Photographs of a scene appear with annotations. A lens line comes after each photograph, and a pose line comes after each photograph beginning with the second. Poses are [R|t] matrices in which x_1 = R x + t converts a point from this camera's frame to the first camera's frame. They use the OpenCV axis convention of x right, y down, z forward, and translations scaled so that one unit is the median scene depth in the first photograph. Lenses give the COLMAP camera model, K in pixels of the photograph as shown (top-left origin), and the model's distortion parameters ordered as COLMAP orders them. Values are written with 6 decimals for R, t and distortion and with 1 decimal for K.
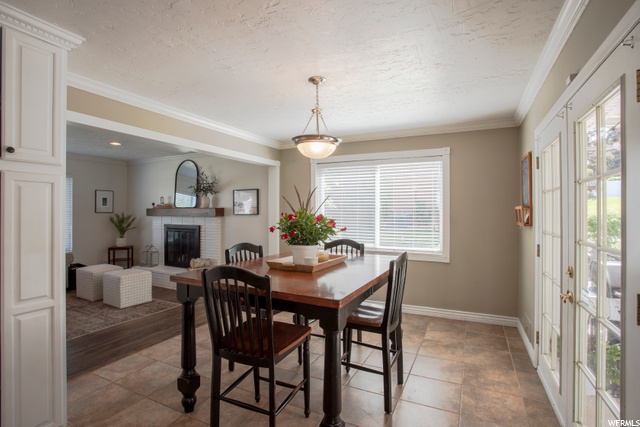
lens RADIAL K [[313.4, 0, 320.0], [0, 313.4, 213.5], [0, 0, 1]] dist [-0.087549, 0.038637]
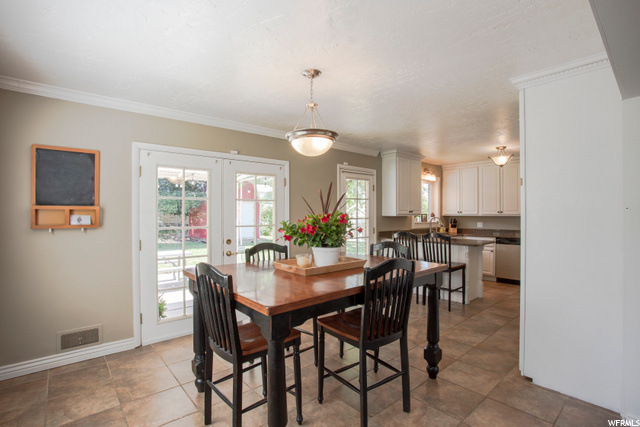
lens RADIAL K [[313.4, 0, 320.0], [0, 313.4, 213.5], [0, 0, 1]] dist [-0.087549, 0.038637]
pose [[-0.920112, 0.000601, 0.391656, -0.195072], [0.002773, 0.999984, 0.004981, -0.002992], [-0.391646, 0.005669, -0.920098, 0.901412]]
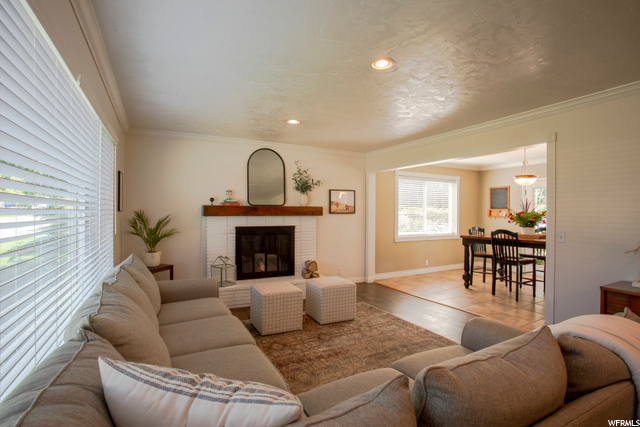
lens RADIAL K [[313.4, 0, 320.0], [0, 313.4, 213.5], [0, 0, 1]] dist [-0.087549, 0.038637]
pose [[0.587182, -0.005809, 0.809434, -1.179503], [0.001078, 0.999979, 0.006395, -0.003014], [-0.809455, -0.002882, 0.587175, 0.440605]]
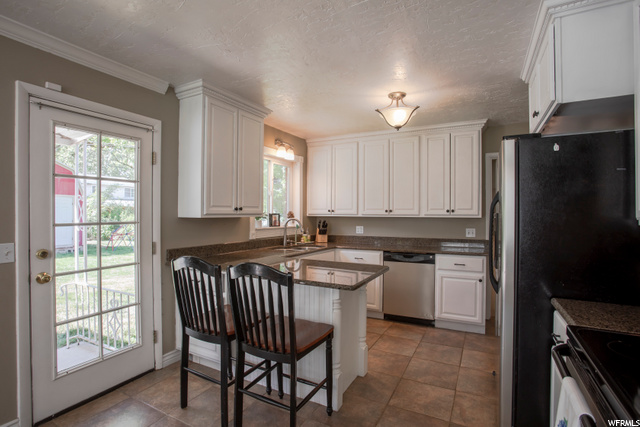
lens RADIAL K [[313.4, 0, 320.0], [0, 313.4, 213.5], [0, 0, 1]] dist [-0.087549, 0.038637]
pose [[-0.999185, -0.003444, 0.040219, -0.232100], [-0.003096, 0.999957, 0.008694, -0.000632], [-0.040247, 0.008562, -0.999153, 0.333565]]
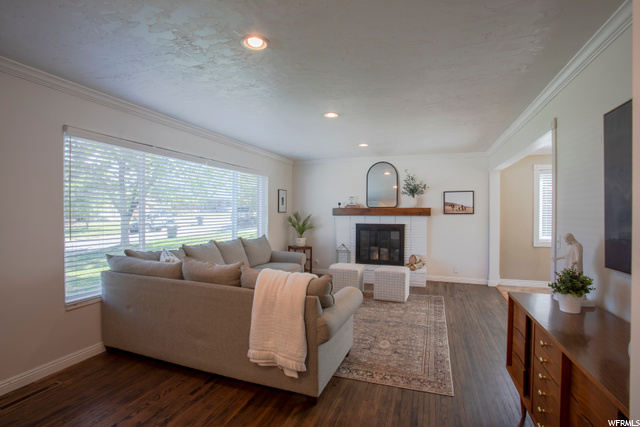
lens RADIAL K [[313.4, 0, 320.0], [0, 313.4, 213.5], [0, 0, 1]] dist [-0.087549, 0.038637]
pose [[0.993974, -0.000524, 0.109611, -0.866186], [0.000710, 0.999998, -0.001654, 0.003506], [-0.109610, 0.001722, 0.993973, -0.036348]]
